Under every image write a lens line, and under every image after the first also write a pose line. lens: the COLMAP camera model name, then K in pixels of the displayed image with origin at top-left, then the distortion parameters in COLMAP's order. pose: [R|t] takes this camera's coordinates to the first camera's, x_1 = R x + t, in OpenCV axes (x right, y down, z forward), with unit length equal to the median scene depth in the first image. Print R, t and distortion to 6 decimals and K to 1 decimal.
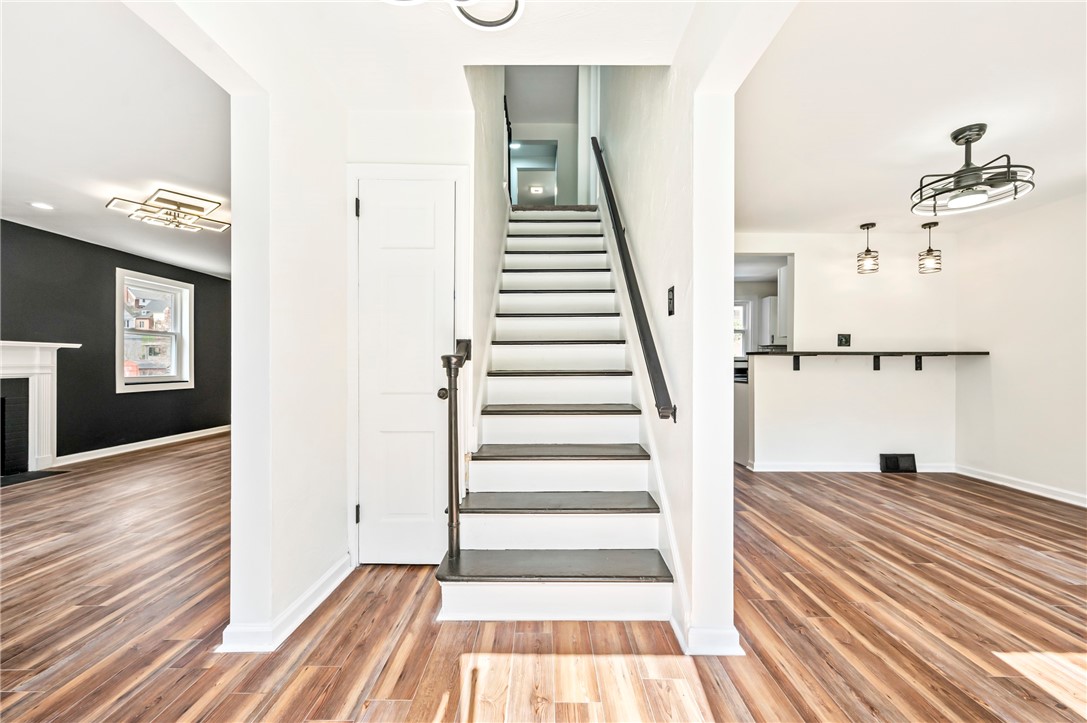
lens RADIAL K [[435.7, 0, 542.5], [0, 435.7, 363.3], [0, 0, 1]] dist [0.000948, 0.000549]
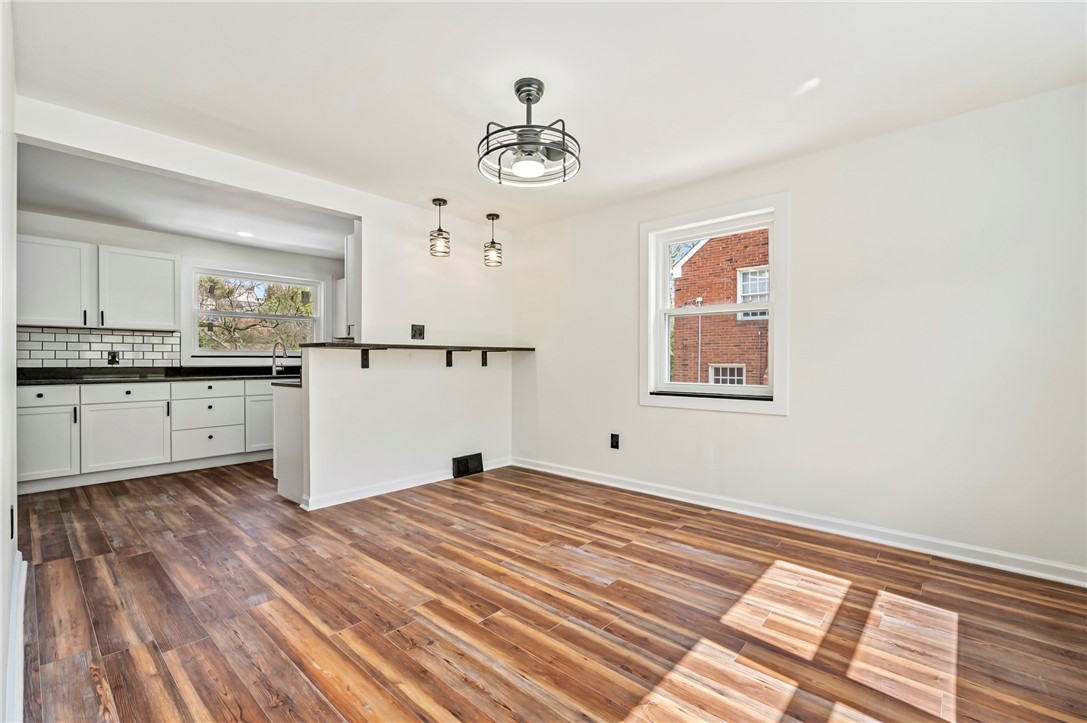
lens RADIAL K [[466.5, 0, 551.3], [0, 466.5, 362.5], [0, 0, 1]] dist [-0.001357, -0.000363]
pose [[0.654543, -0.006095, 0.756000, 0.249532], [0.002508, 0.999980, 0.005891, 0.003056], [-0.756020, -0.001959, 0.654545, 0.296670]]
